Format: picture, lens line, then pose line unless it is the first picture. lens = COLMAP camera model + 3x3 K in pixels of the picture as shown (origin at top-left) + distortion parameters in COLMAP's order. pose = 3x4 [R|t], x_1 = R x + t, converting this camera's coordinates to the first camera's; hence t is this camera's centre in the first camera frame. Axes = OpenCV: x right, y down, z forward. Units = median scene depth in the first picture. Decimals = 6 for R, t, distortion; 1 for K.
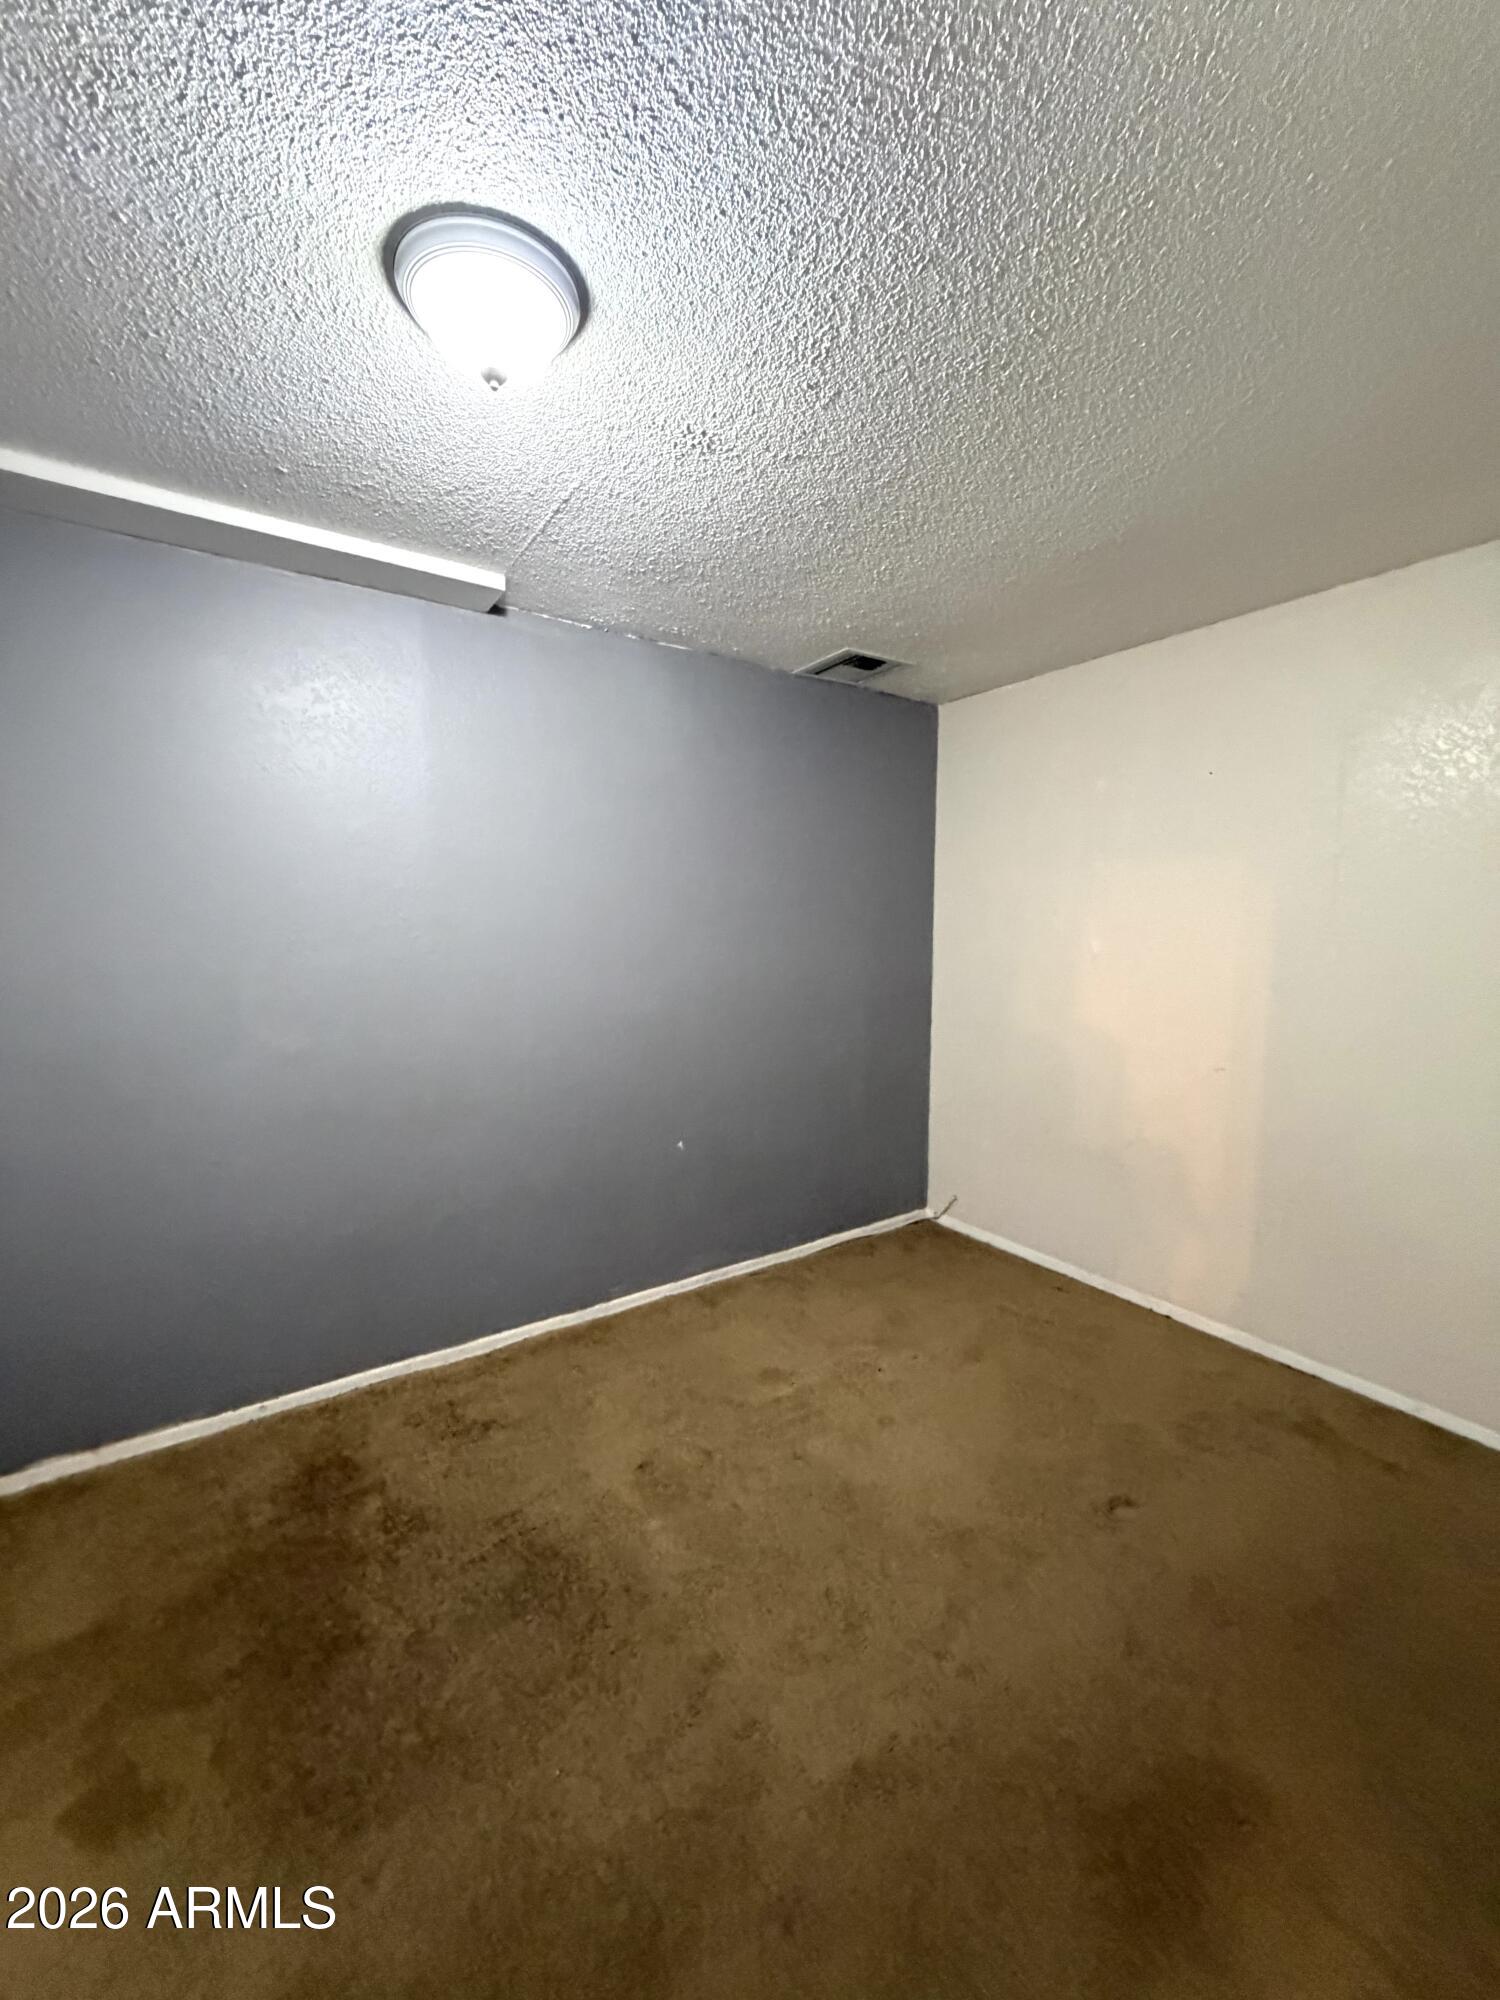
lens RADIAL K [[794.7, 0, 747.0], [0, 794.7, 997.8], [0, 0, 1]] dist [-0.000358, -0.000167]
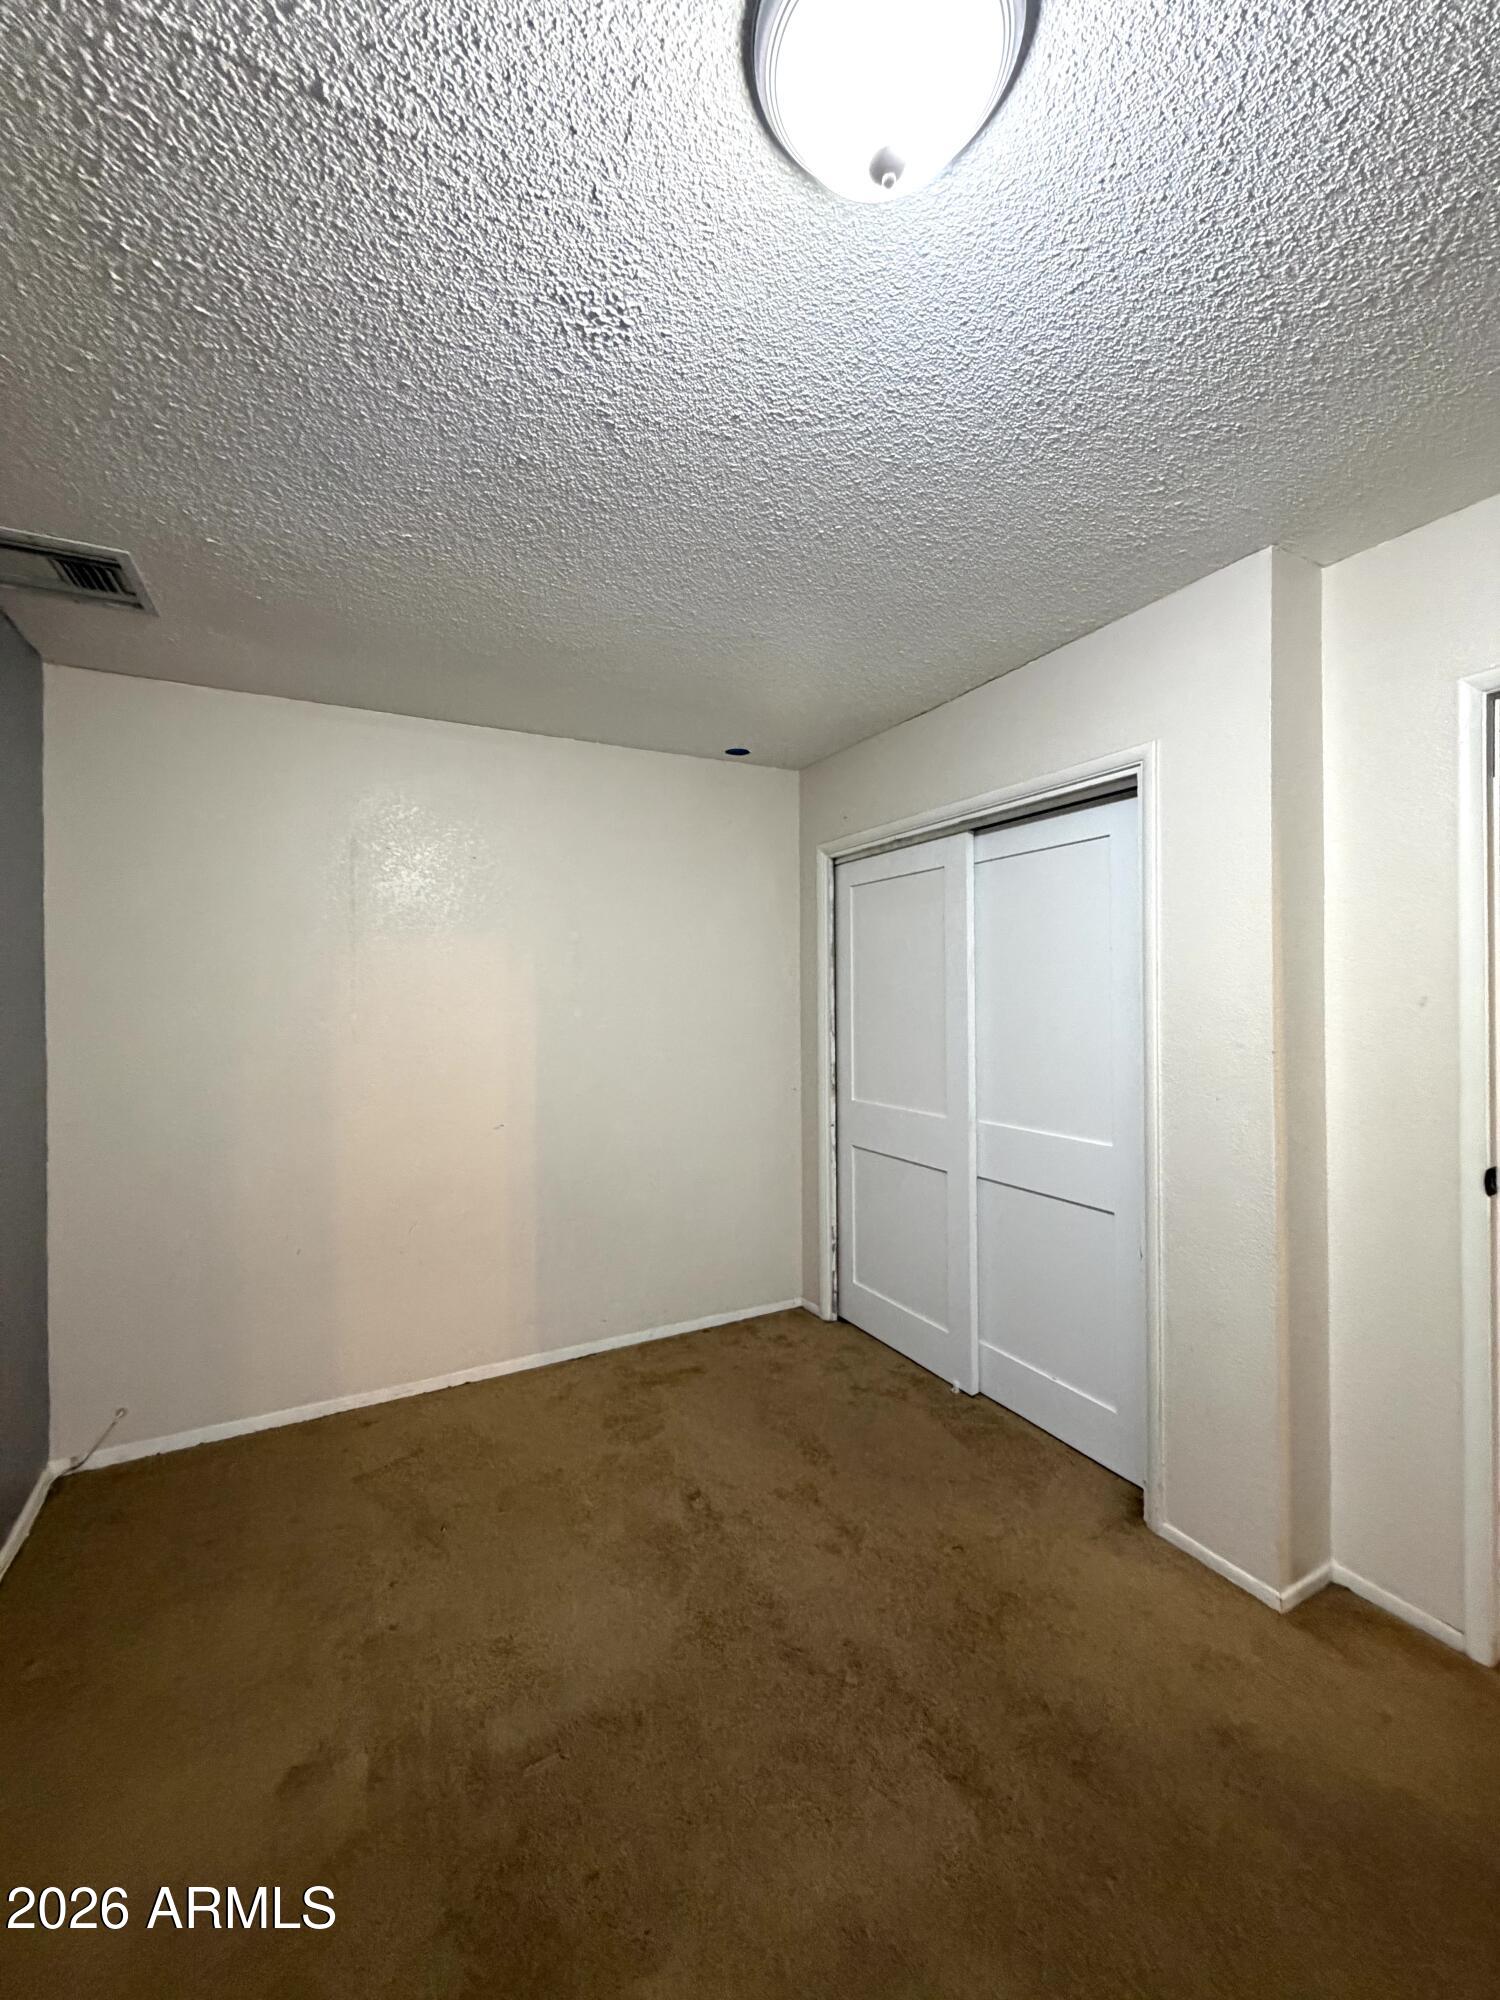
lens RADIAL K [[794.7, 0, 747.7], [0, 794.7, 998.5], [0, 0, 1]] dist [-0.000358, -0.000167]
pose [[0.107403, -0.004145, 0.994207, -1.305808], [0.104007, 0.994551, -0.007090, -0.123196], [-0.988760, 0.104166, 0.107249, 1.466577]]
